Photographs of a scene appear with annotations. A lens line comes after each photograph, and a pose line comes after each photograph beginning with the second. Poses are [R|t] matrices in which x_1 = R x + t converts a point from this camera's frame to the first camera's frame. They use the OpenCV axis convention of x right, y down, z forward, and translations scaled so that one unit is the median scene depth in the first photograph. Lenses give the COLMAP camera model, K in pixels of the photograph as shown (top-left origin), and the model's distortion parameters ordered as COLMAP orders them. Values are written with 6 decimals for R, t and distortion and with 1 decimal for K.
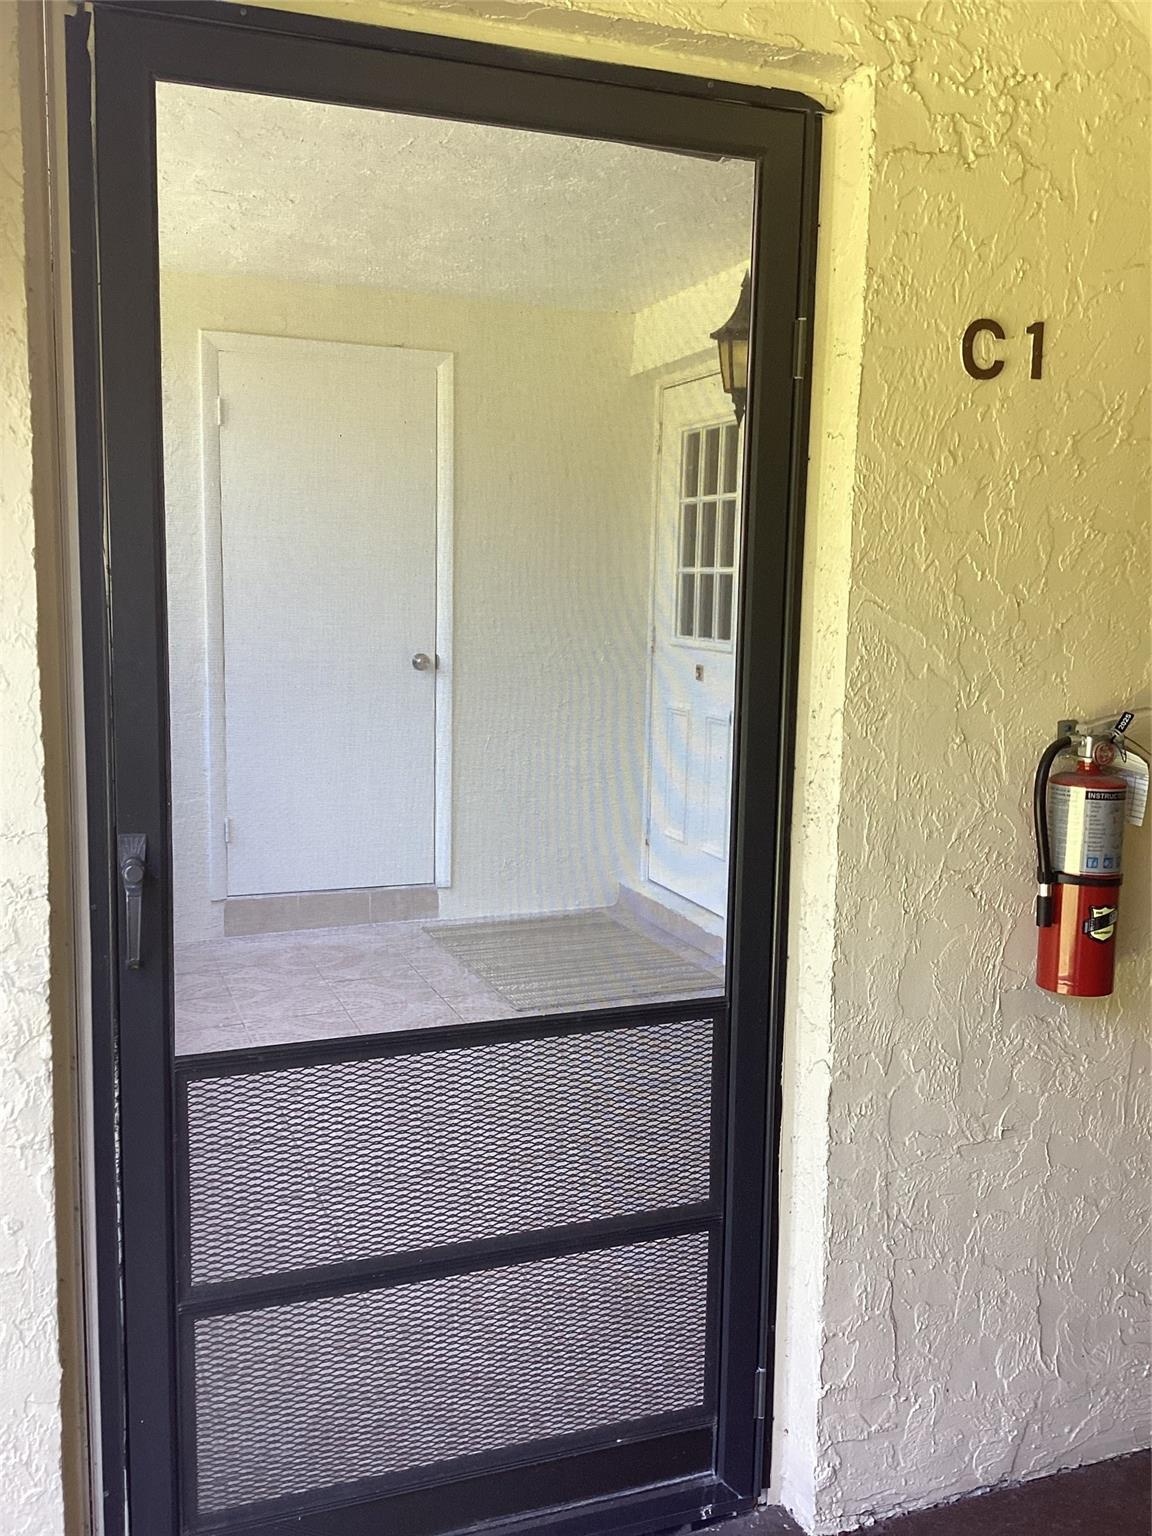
lens RADIAL K [[1381.4, 0, 576.0], [0, 1381.4, 768.0], [0, 0, 1]] dist [0.048969, -0.015711]
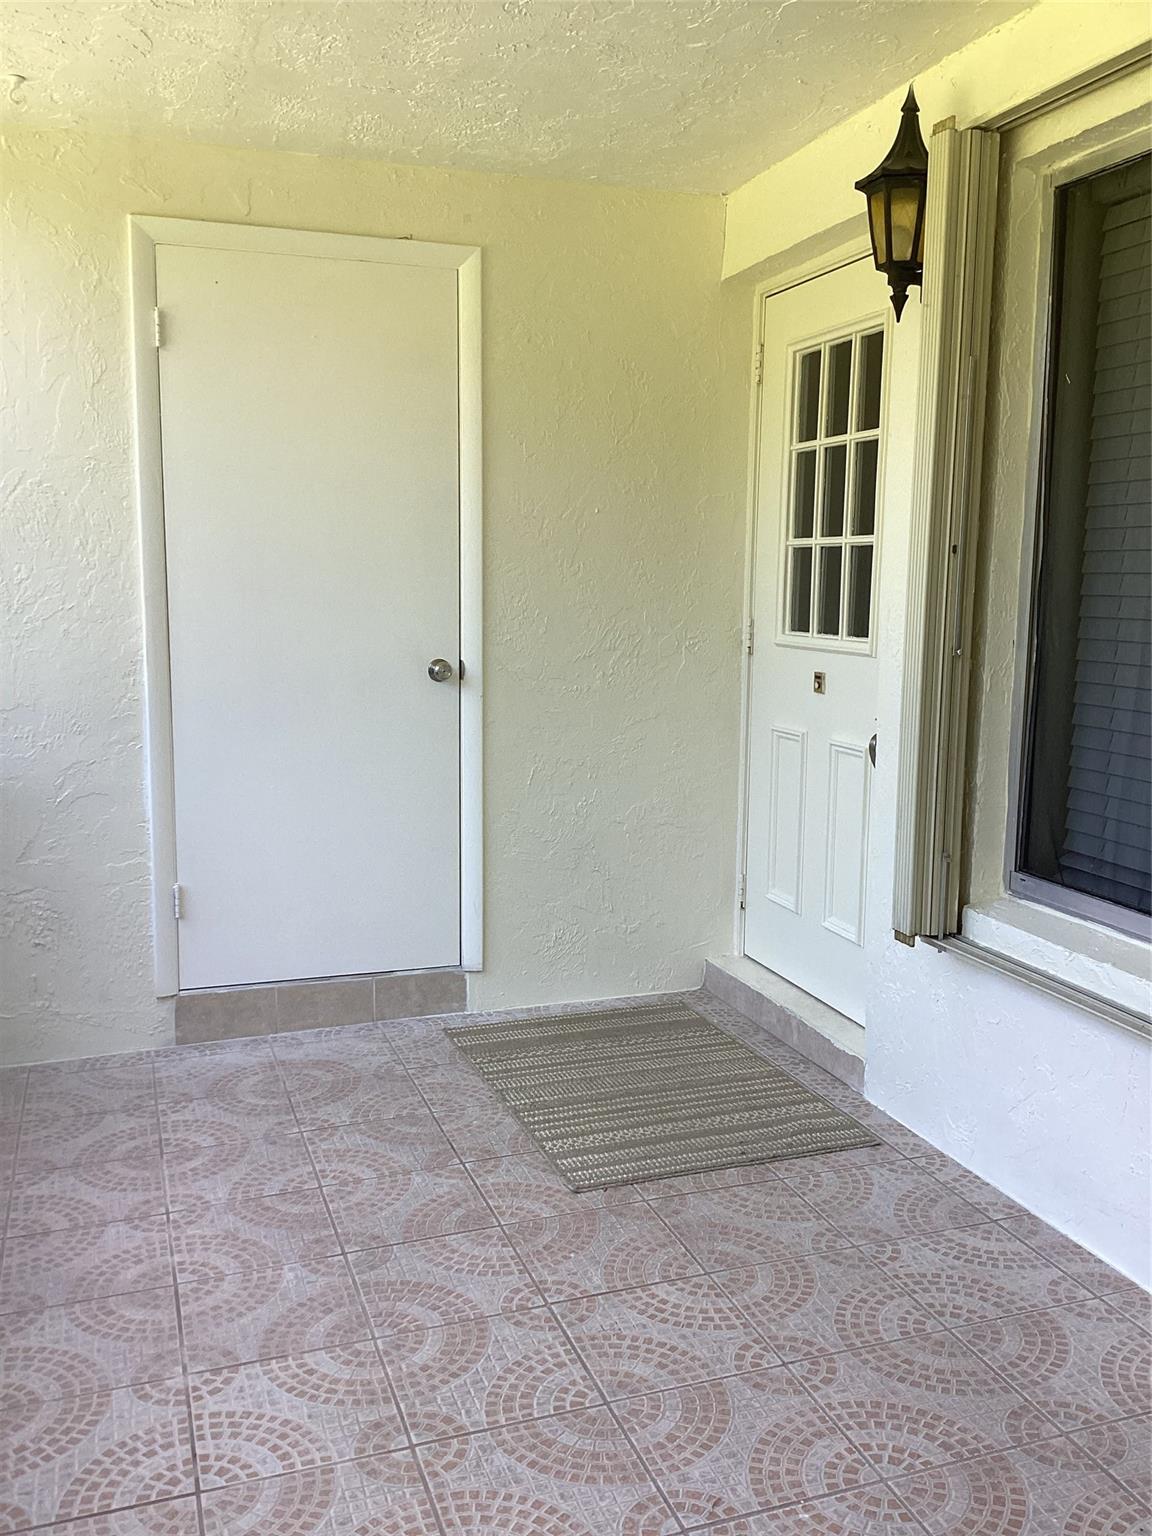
lens RADIAL K [[1381.4, 0, 576.0], [0, 1381.4, 768.0], [0, 0, 1]] dist [0.048969, -0.015711]
pose [[0.999263, -0.004882, -0.038072, -0.011610], [0.005085, 0.999973, 0.005259, -0.028767], [0.038045, -0.005449, 0.999261, 0.269763]]
